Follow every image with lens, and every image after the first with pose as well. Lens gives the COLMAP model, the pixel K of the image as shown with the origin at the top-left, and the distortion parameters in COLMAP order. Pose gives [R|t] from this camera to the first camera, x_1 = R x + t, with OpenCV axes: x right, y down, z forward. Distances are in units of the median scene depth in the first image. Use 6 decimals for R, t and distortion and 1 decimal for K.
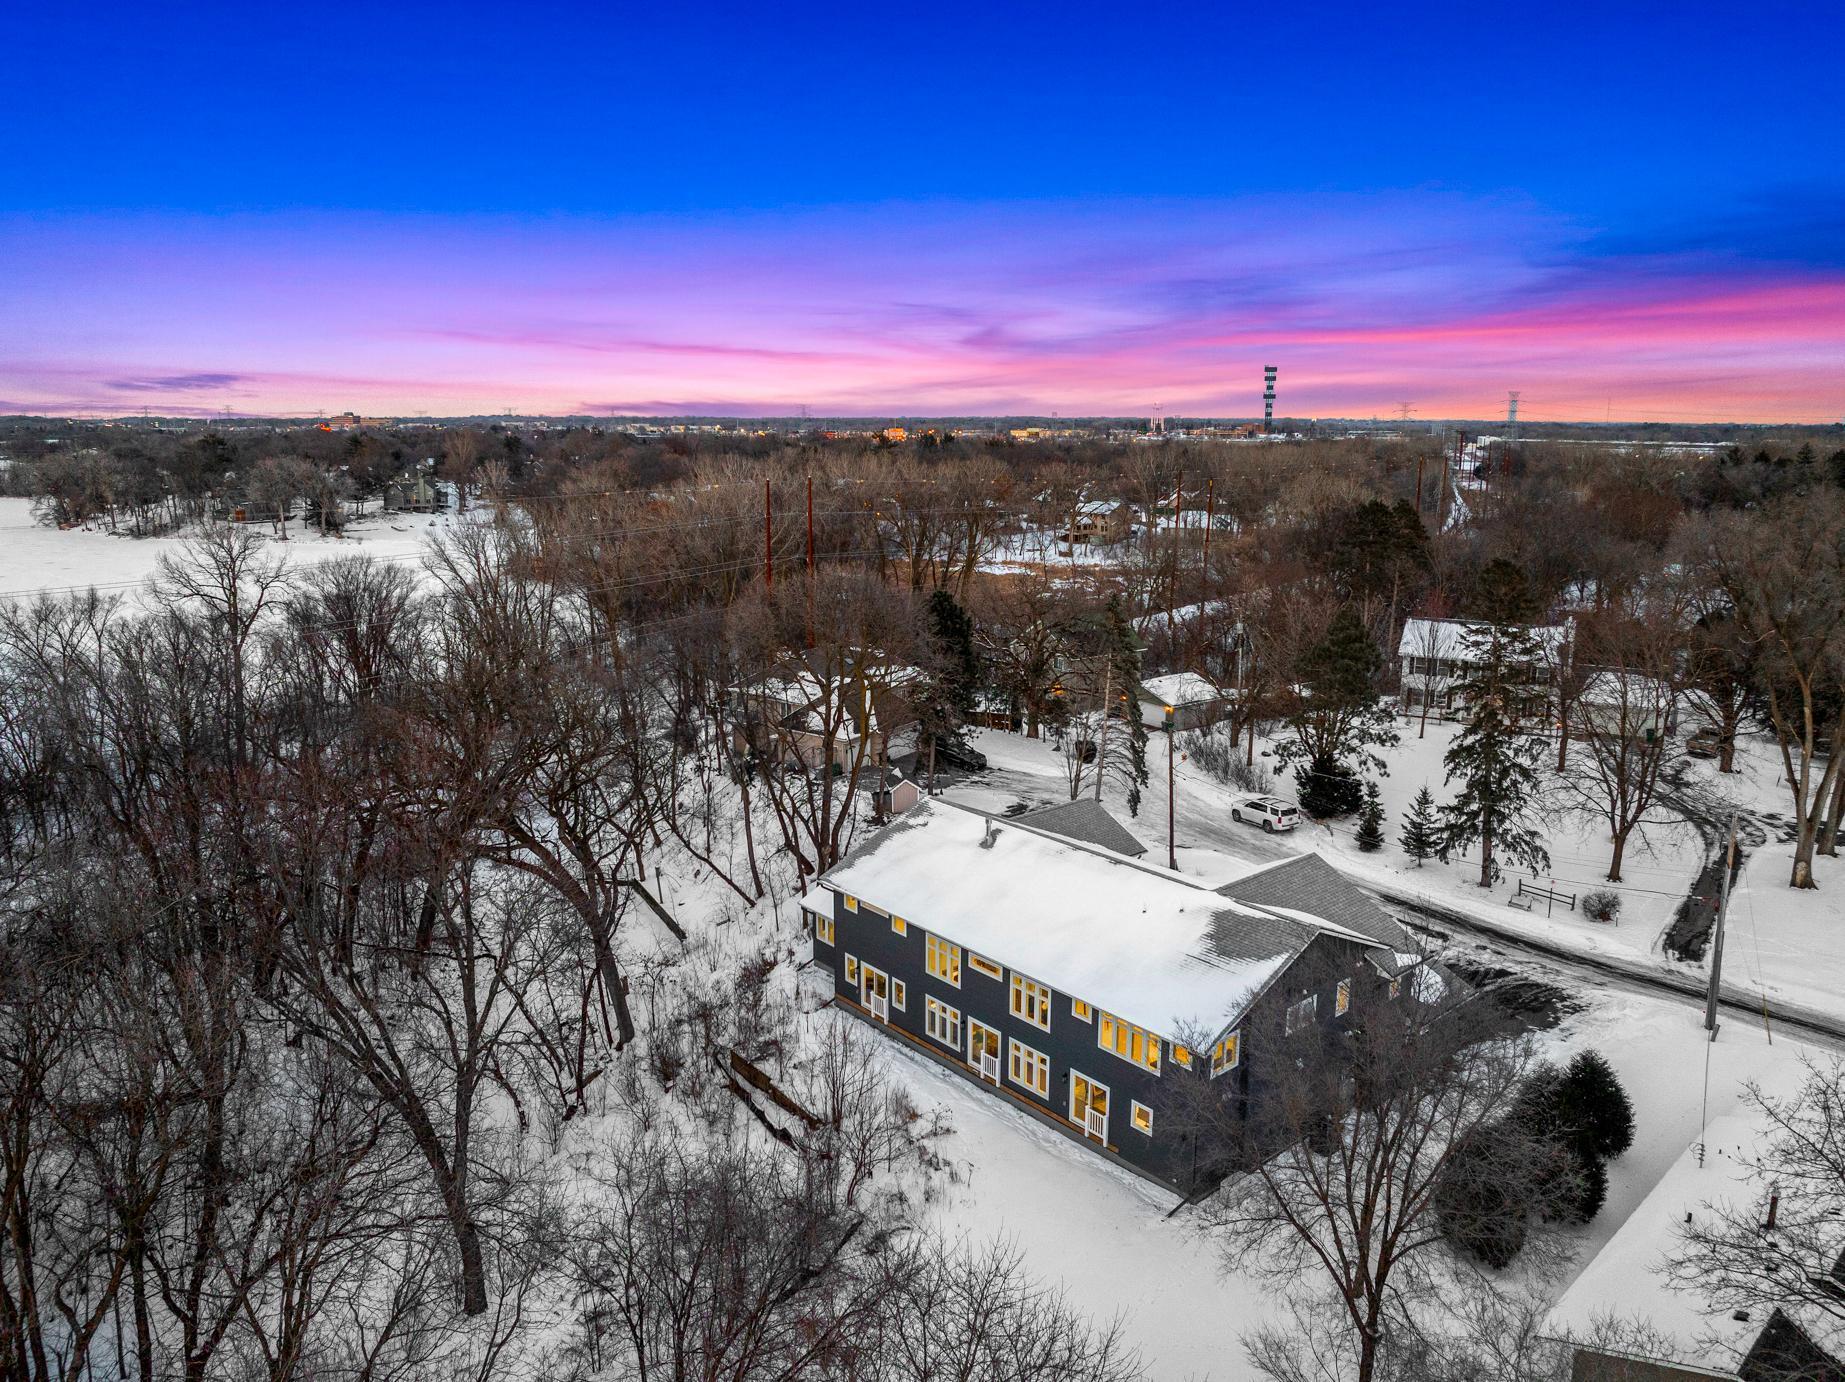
lens RADIAL K [[1296.6, 0, 919.2], [0, 1296.6, 687.2], [0, 0, 1]] dist [-0.027102, -0.008480]
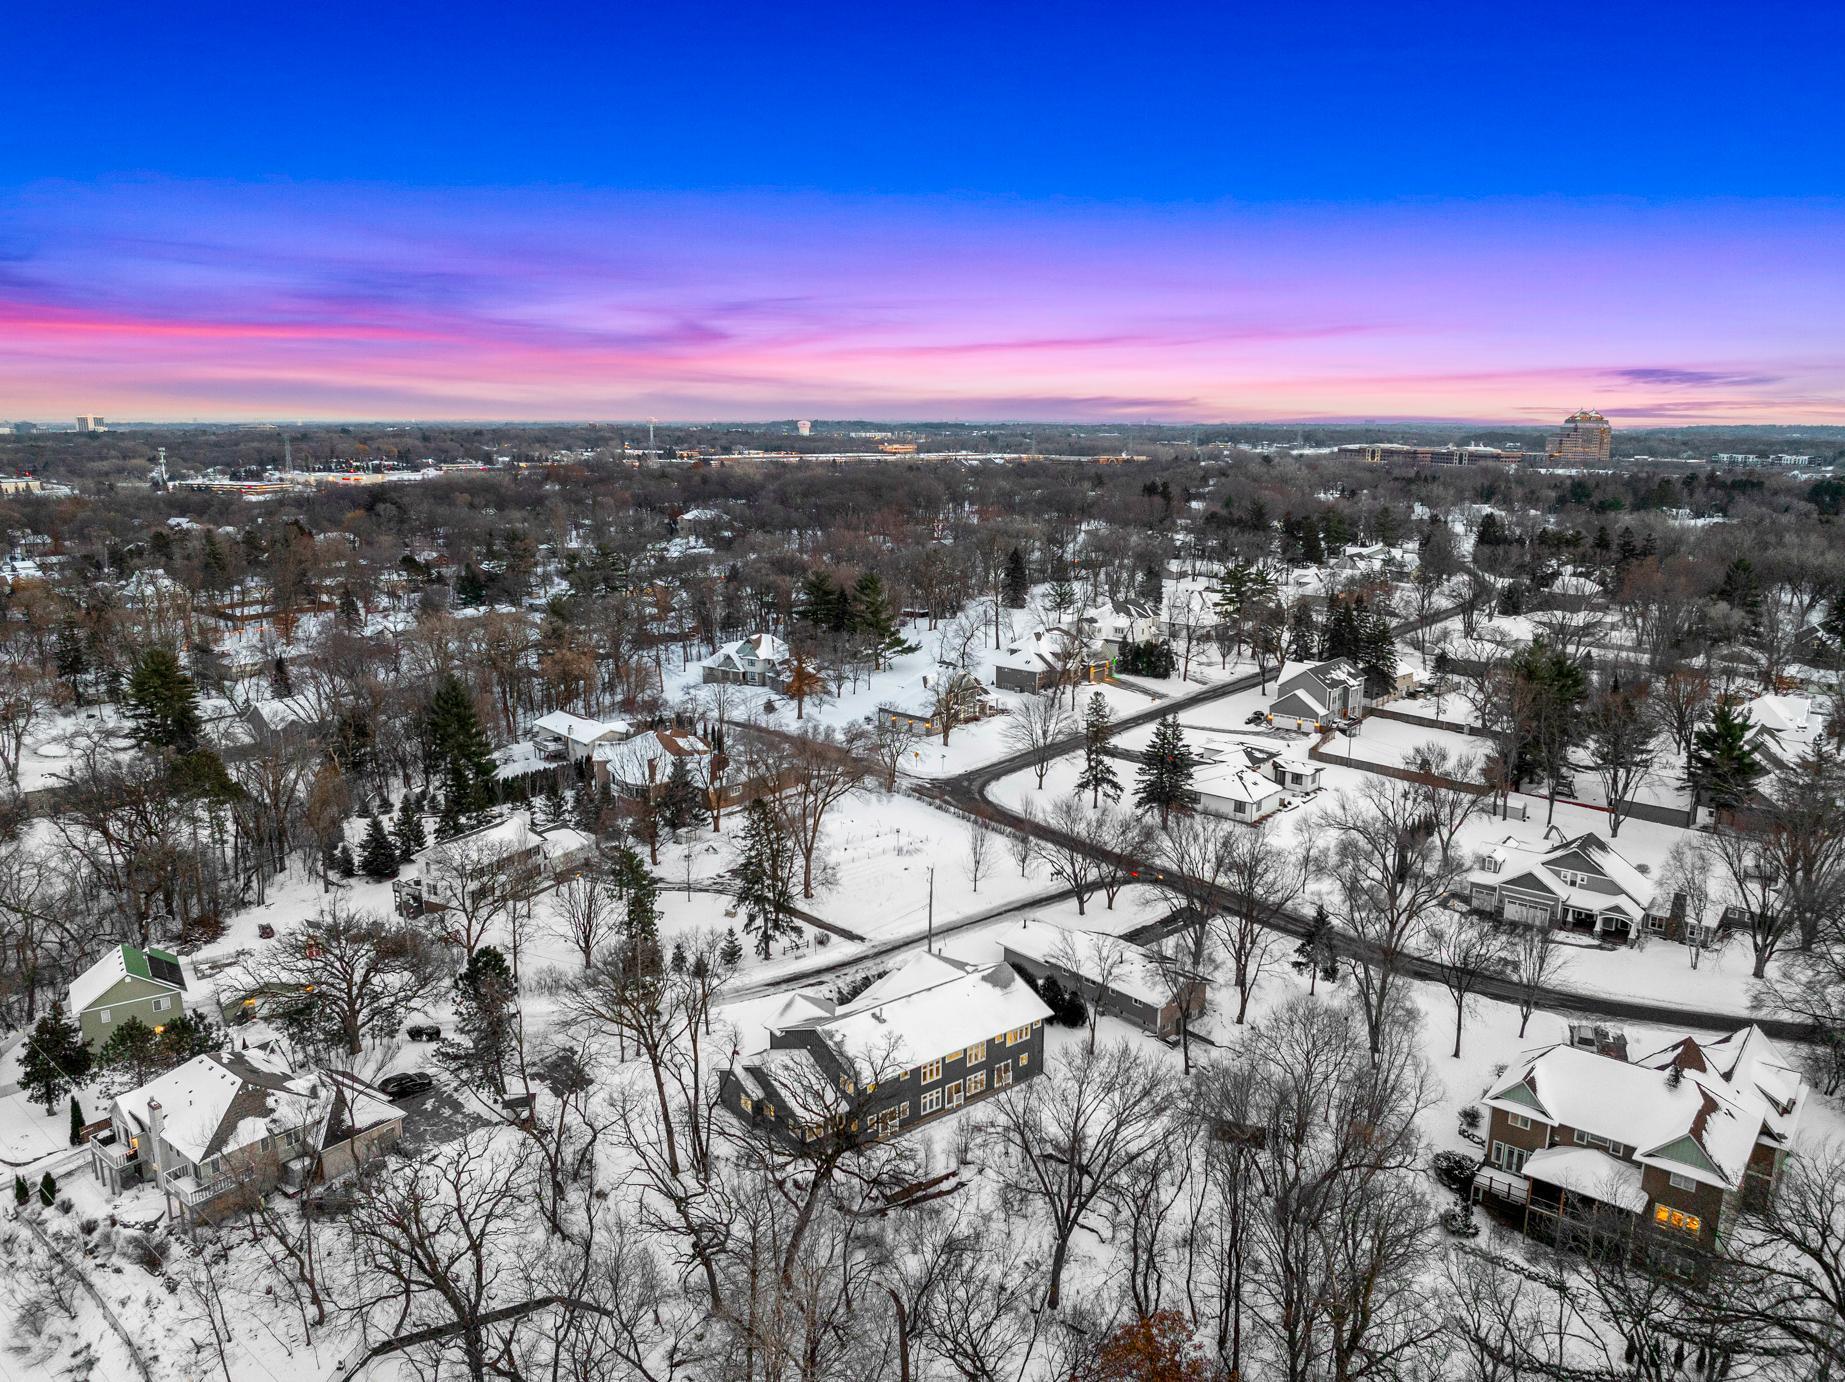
lens RADIAL K [[1296.6, 0, 912.2], [0, 1296.6, 688.9], [0, 0, 1]] dist [-0.027102, -0.008480]
pose [[0.037559, -0.209623, 0.977061, -1.561835], [0.203309, 0.958904, 0.197912, -0.657534], [-0.978394, 0.191212, 0.078634, 0.634384]]
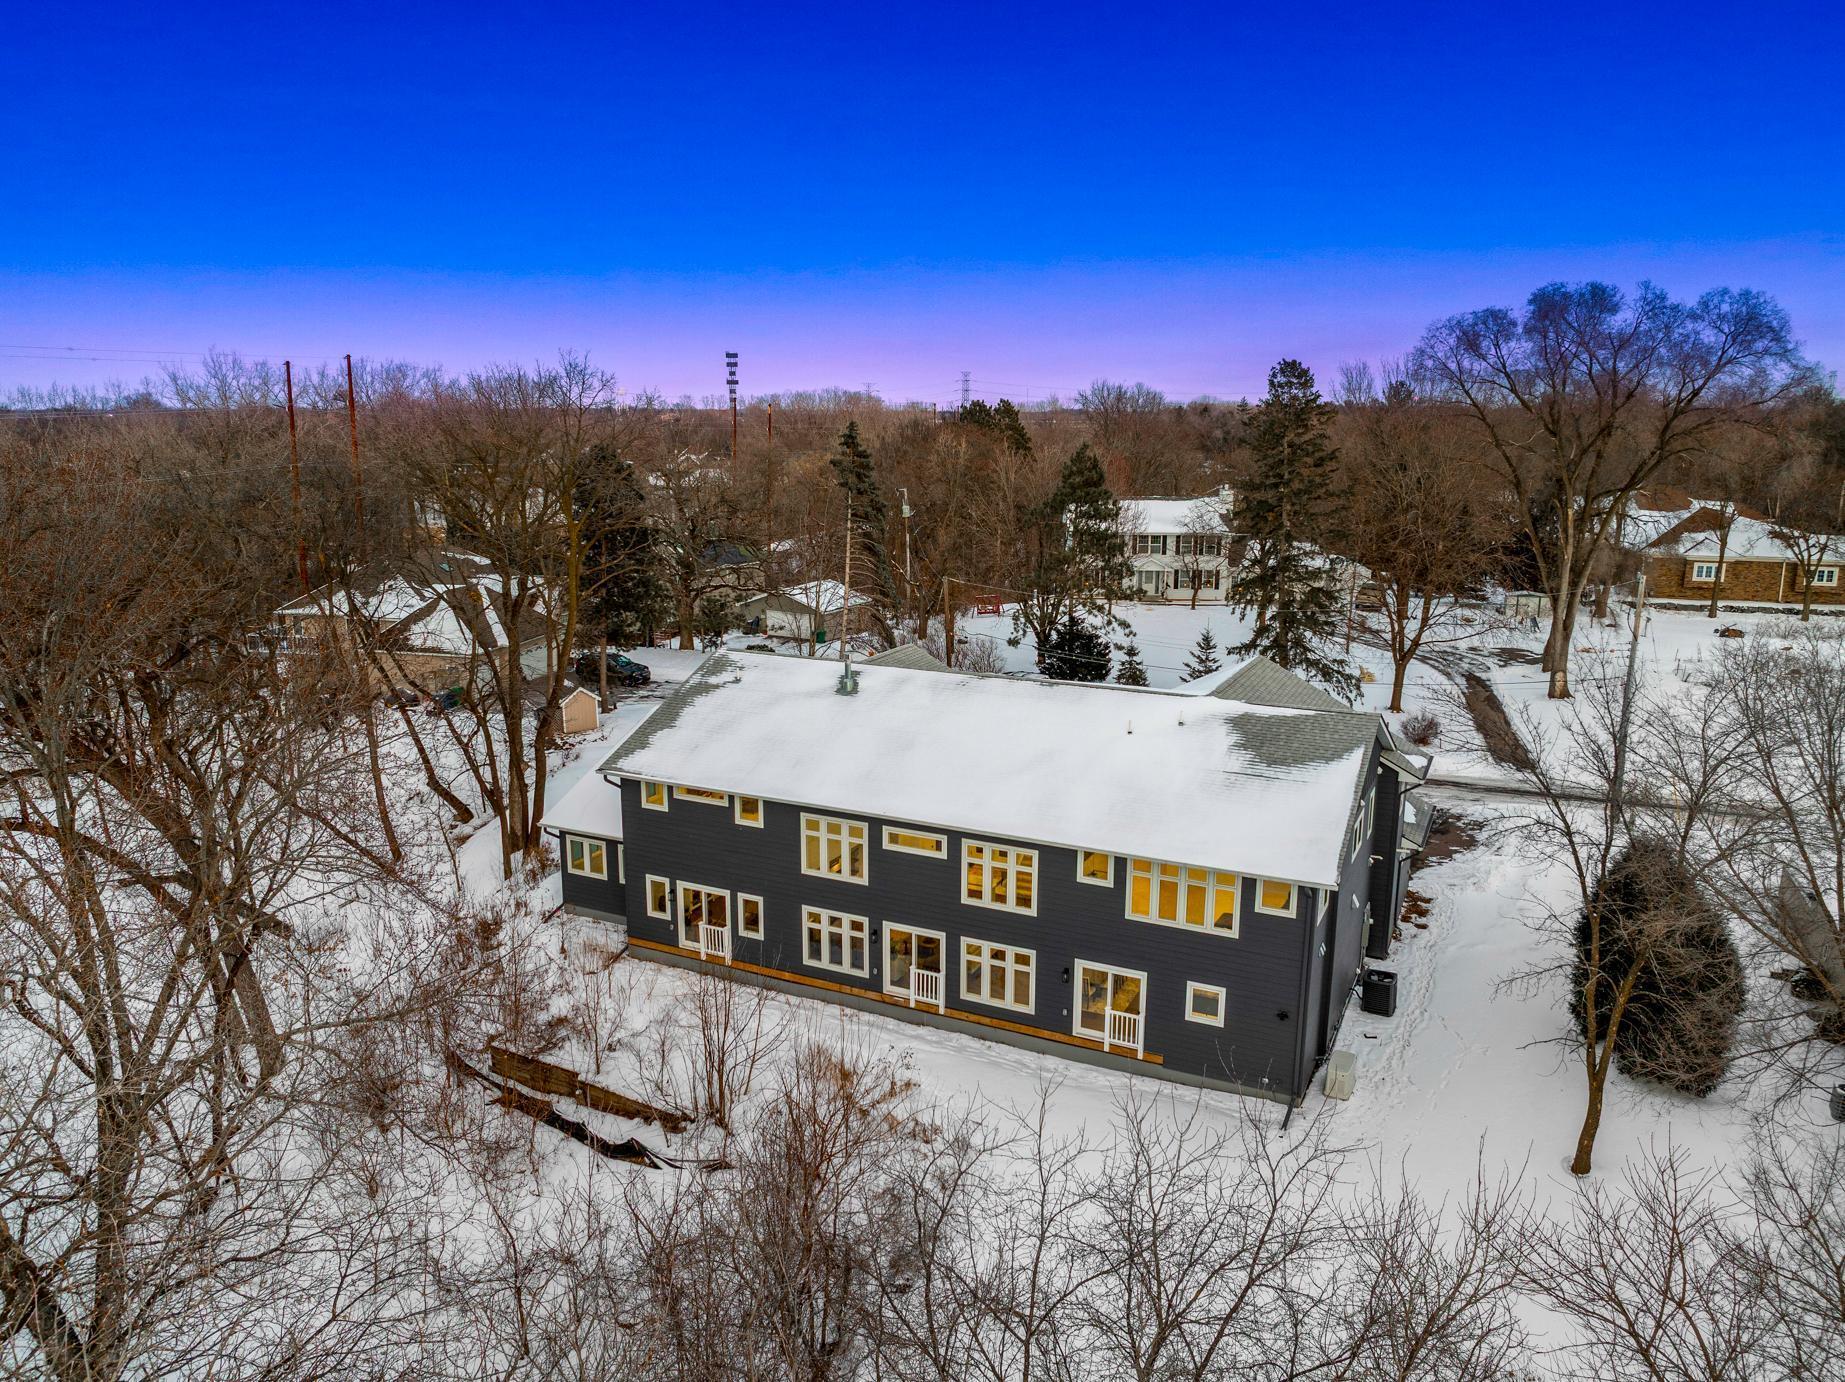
lens RADIAL K [[1296.6, 0, 923.5], [0, 1296.6, 689.9], [0, 0, 1]] dist [-0.027102, -0.008480]
pose [[0.917498, -0.080932, 0.389420, -0.166646], [0.078086, 0.996678, 0.023163, 0.096884], [-0.390001, 0.009157, 0.920769, 0.295207]]
